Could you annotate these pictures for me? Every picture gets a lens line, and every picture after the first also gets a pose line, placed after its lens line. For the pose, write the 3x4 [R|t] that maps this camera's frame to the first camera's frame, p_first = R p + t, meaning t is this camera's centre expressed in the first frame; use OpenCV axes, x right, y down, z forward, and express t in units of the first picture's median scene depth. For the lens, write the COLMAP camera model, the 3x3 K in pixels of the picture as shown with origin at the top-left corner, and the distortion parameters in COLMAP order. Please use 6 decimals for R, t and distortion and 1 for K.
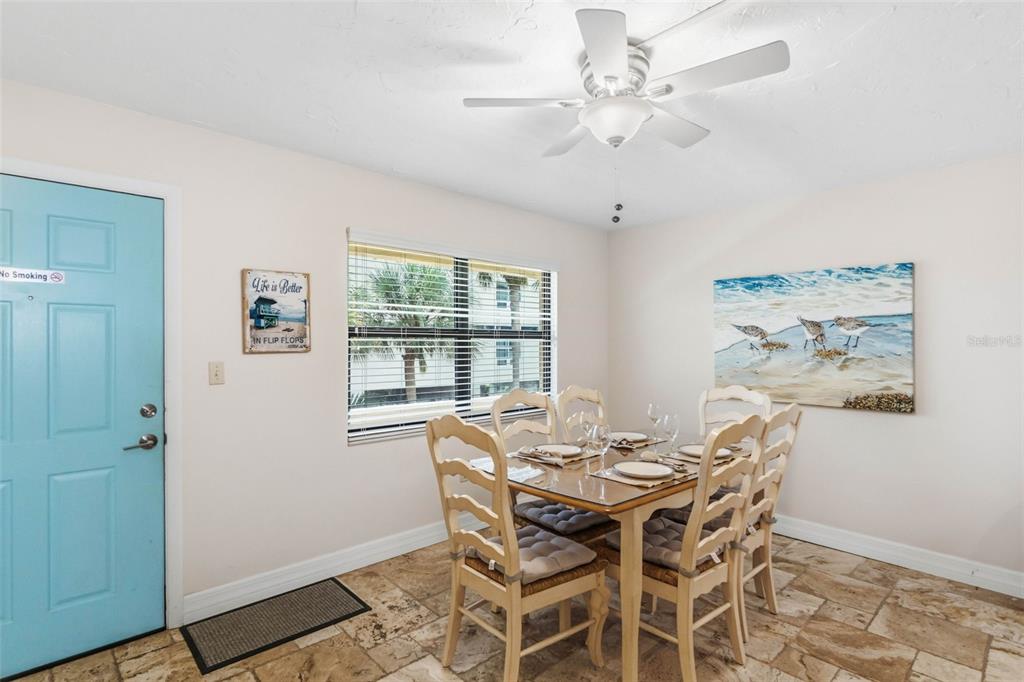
lens RADIAL K [[499.4, 0, 501.4], [0, 499.4, 343.0], [0, 0, 1]] dist [0.004227, -0.002150]
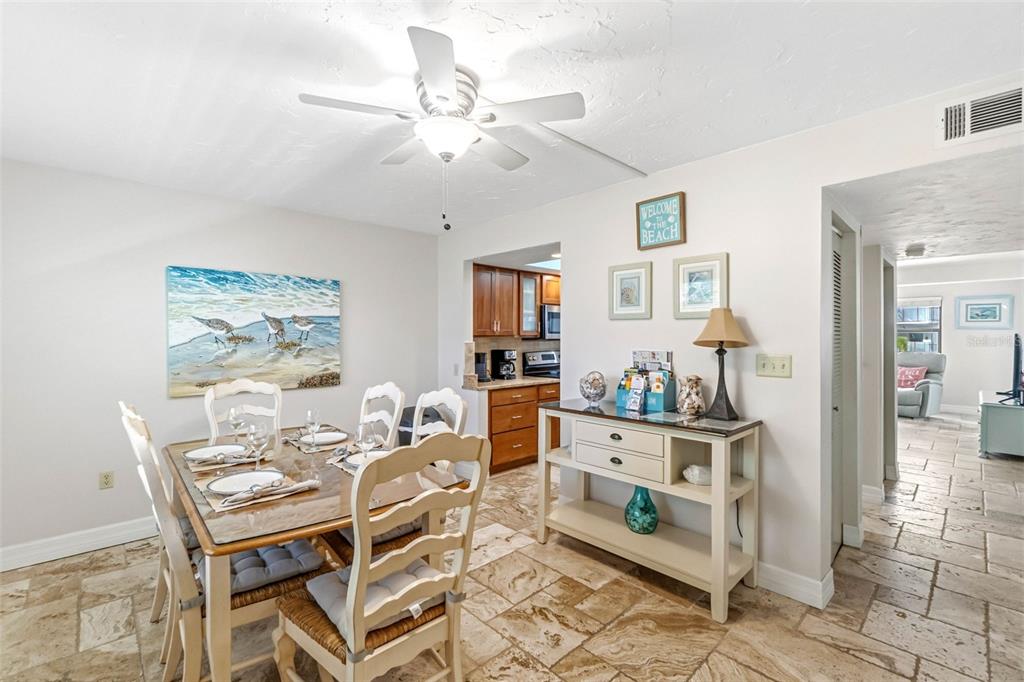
lens RADIAL K [[442.2, 0, 497.0], [0, 442.2, 340.3], [0, 0, 1]] dist [-0.016660, 0.000134]
pose [[-0.006983, -0.008559, 0.999939, -0.431020], [-0.000308, 0.999963, 0.008557, -0.000246], [-0.999976, -0.000248, -0.006985, 0.516753]]
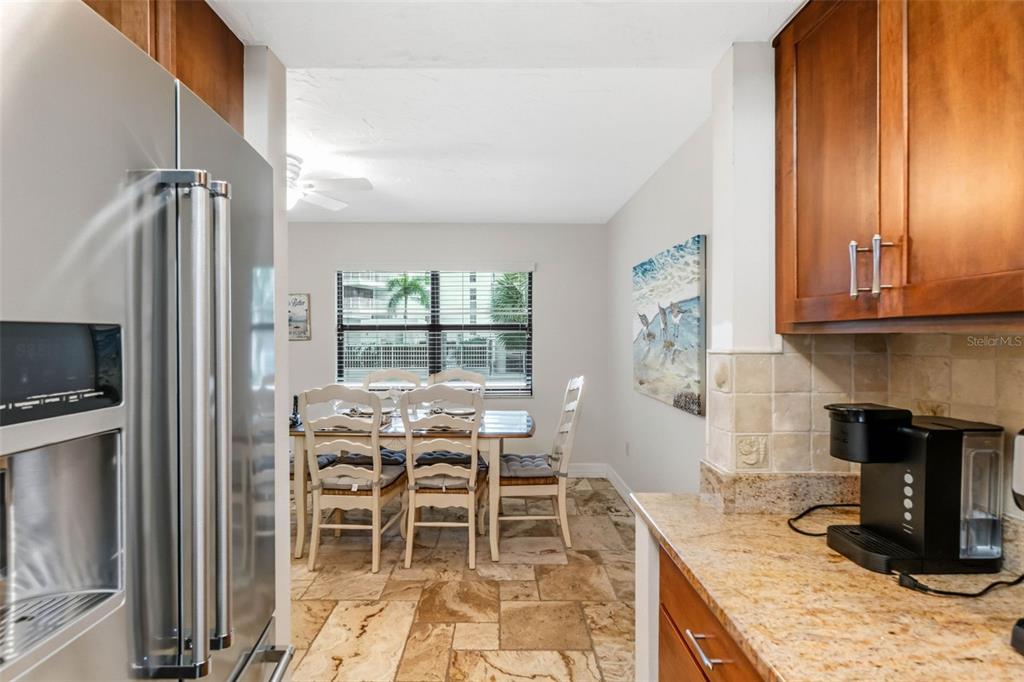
lens RADIAL K [[499.4, 0, 503.1], [0, 499.4, 341.9], [0, 0, 1]] dist [0.004227, -0.002150]
pose [[0.747141, 0.005490, -0.664643, 1.058622], [0.002882, 0.999930, 0.011499, 0.005434], [0.664659, -0.010507, 0.747073, 0.153735]]
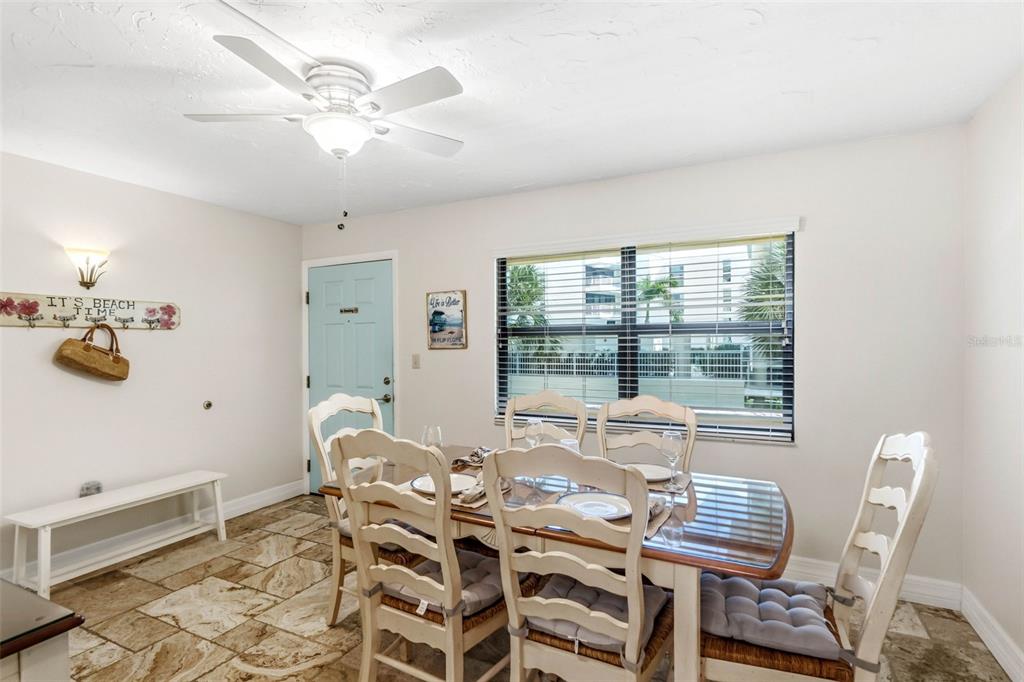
lens RADIAL K [[499.4, 0, 490.3], [0, 499.4, 351.1], [0, 0, 1]] dist [0.004227, -0.002150]
pose [[0.334317, 0.010321, -0.942404, 0.776953], [0.009904, 0.999846, 0.014463, 0.005207], [0.942409, -0.014169, 0.334163, 0.536740]]
